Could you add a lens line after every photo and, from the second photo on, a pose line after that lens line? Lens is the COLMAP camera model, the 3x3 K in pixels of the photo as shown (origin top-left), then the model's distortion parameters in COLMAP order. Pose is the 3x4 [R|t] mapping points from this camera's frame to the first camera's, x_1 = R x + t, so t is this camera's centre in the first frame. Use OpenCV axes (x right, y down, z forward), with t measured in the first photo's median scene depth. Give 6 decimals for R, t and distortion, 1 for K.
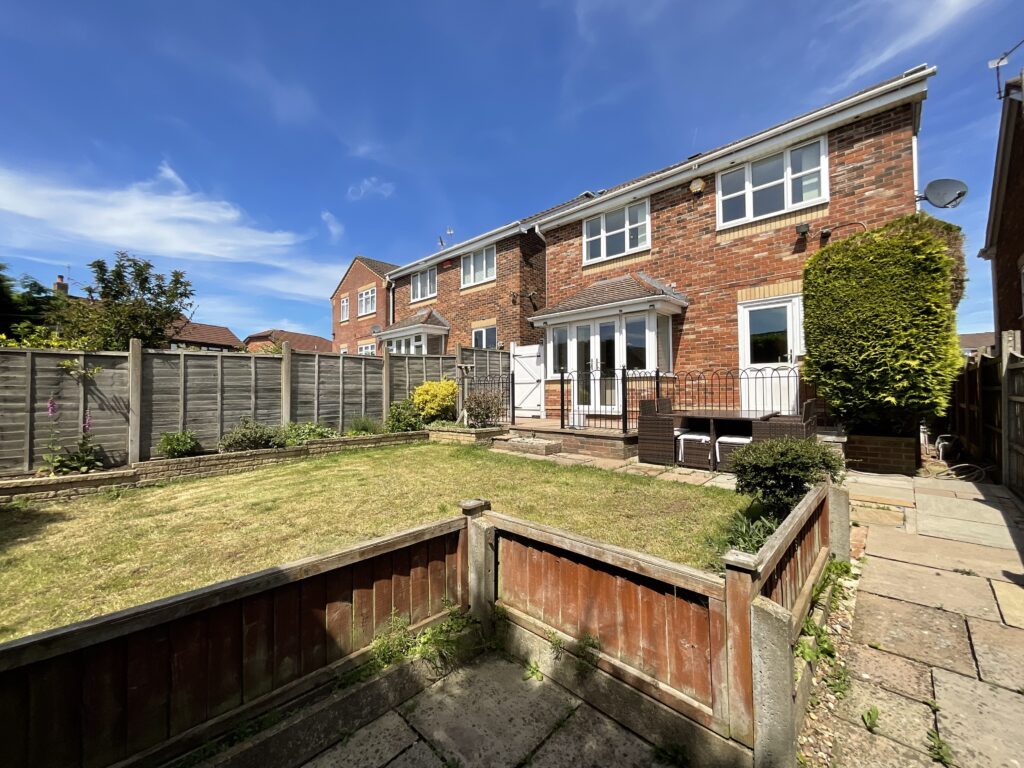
lens RADIAL K [[409.8, 0, 511.4], [0, 409.8, 381.4], [0, 0, 1]] dist [-0.002819, 0.000866]
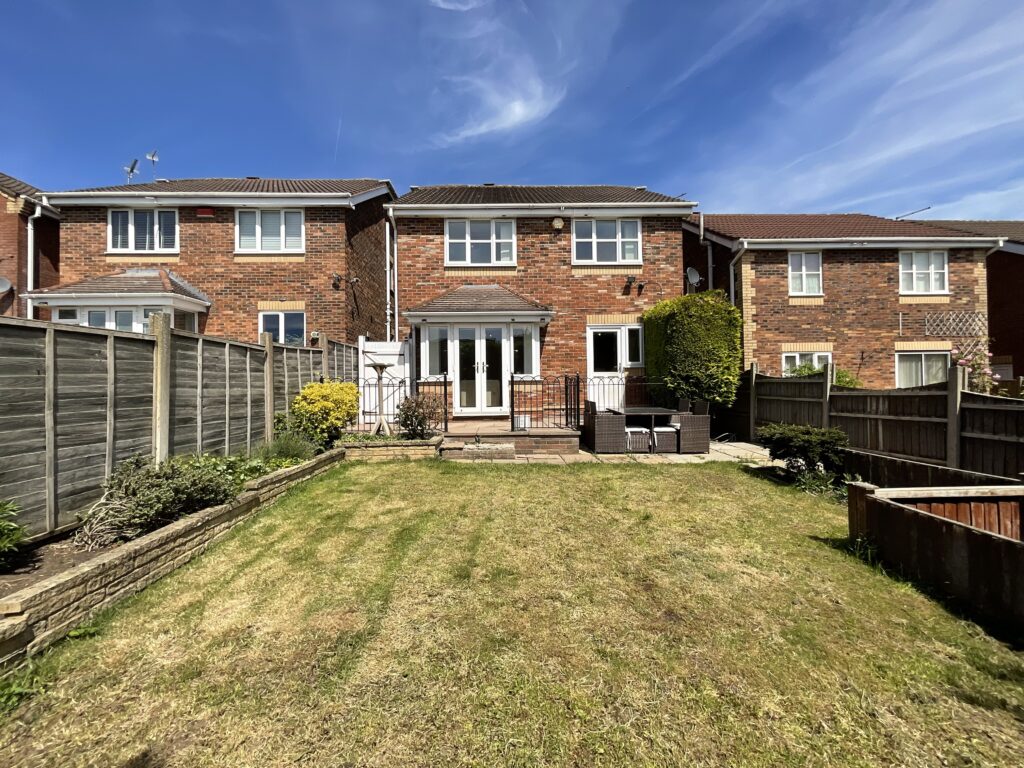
lens RADIAL K [[409.8, 0, 508.7], [0, 409.8, 384.1], [0, 0, 1]] dist [-0.002819, 0.000866]
pose [[0.709551, 0.004650, 0.704638, -0.505386], [-0.015070, 0.999850, 0.008577, -0.009880], [-0.704492, -0.016705, 0.709515, 0.232695]]
